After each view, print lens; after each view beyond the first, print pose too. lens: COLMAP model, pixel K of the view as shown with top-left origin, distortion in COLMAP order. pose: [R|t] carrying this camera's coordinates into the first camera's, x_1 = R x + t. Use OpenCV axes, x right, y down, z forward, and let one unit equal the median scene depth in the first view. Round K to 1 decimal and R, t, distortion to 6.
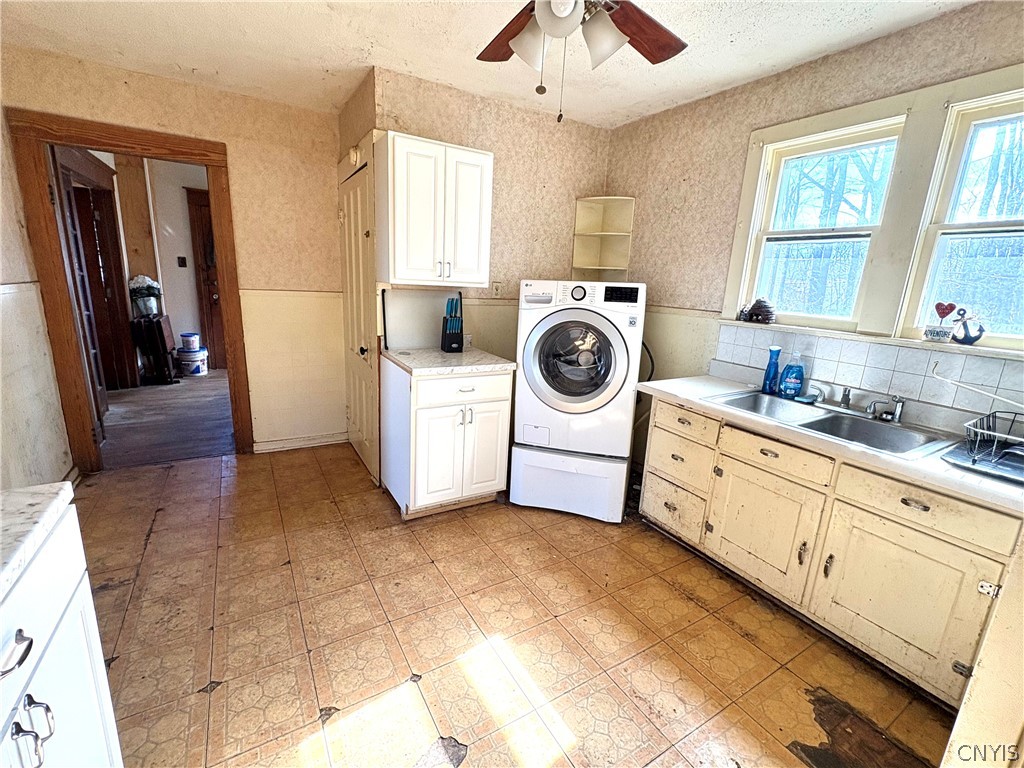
lens RADIAL K [[449.3, 0, 510.5], [0, 449.3, 384.2], [0, 0, 1]] dist [0.005646, 0.000480]
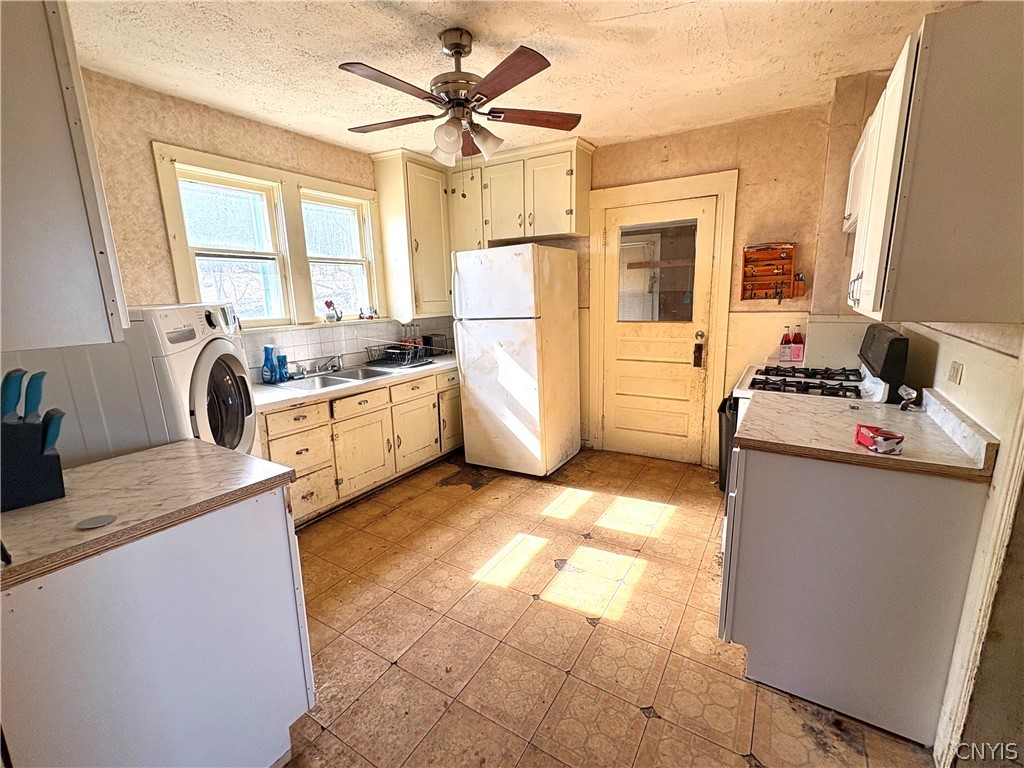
lens RADIAL K [[449.3, 0, 511.9], [0, 449.3, 386.0], [0, 0, 1]] dist [0.005646, 0.000480]
pose [[-0.456857, -0.220983, 0.861655, -1.008768], [0.204902, 0.916461, 0.343679, -0.334883], [-0.865620, 0.333567, -0.373411, 1.148207]]
